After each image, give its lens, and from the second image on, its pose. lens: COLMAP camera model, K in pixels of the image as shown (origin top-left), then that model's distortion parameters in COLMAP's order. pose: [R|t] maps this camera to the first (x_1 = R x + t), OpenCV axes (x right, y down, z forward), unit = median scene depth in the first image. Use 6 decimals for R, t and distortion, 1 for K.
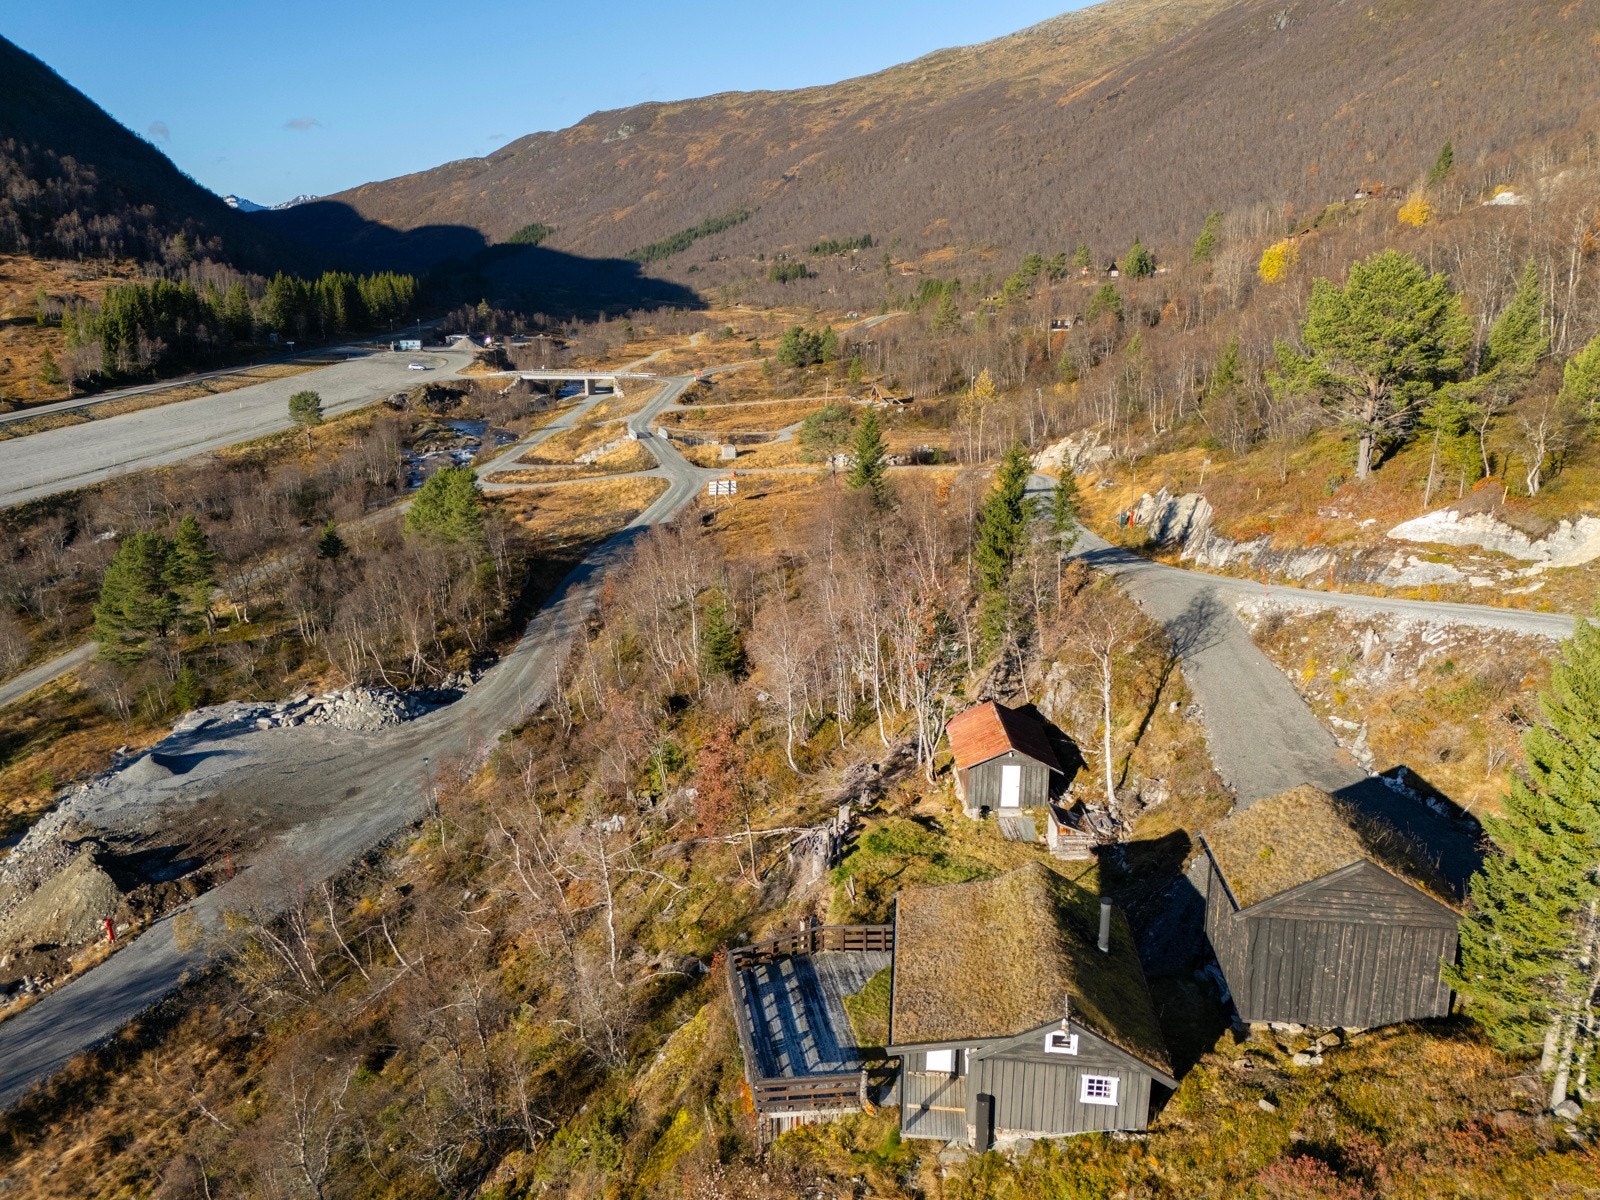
lens RADIAL K [[1171.5, 0, 800.0], [0, 1171.5, 600.0], [0, 0, 1]] dist [0.057512, -0.059339]
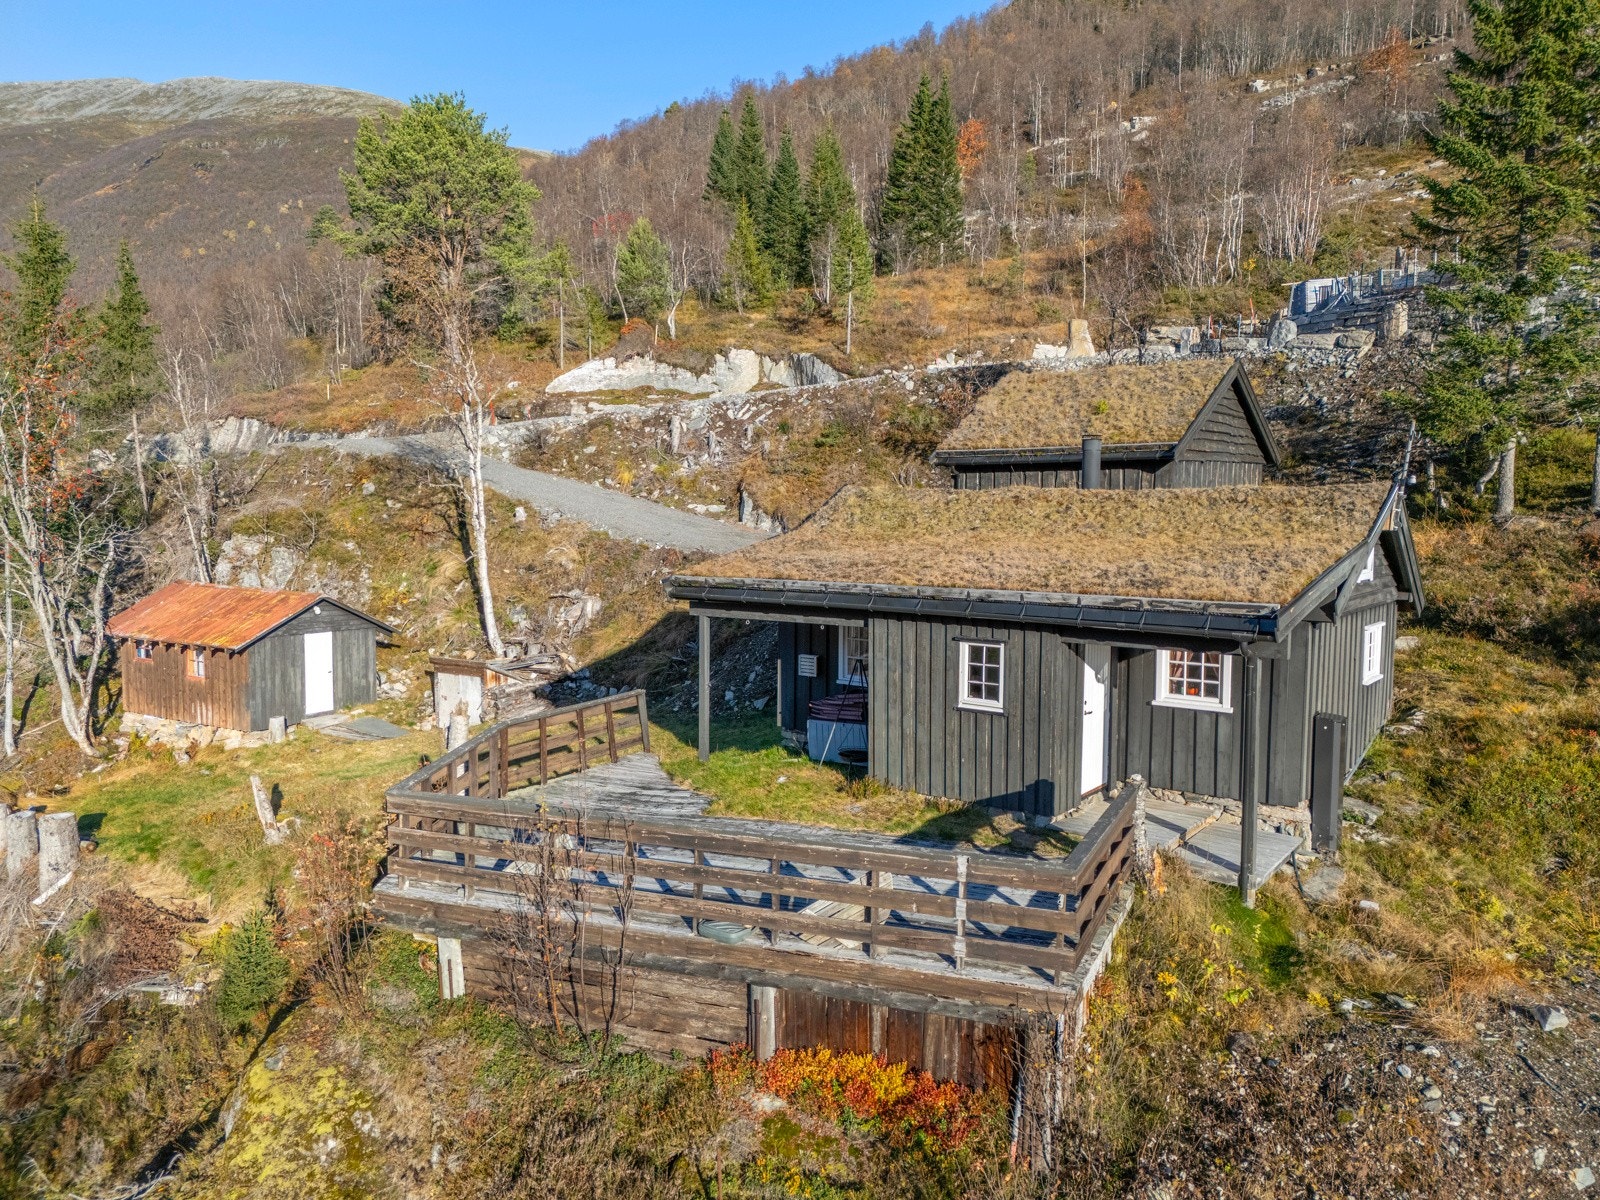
lens RADIAL K [[1171.5, 0, 800.0], [0, 1171.5, 600.0], [0, 0, 1]] dist [0.057512, -0.059339]
pose [[0.511534, -0.079714, 0.855557, -0.161309], [0.218734, 0.974967, -0.039941, 0.180637], [-0.830956, 0.207570, 0.516165, 0.479577]]
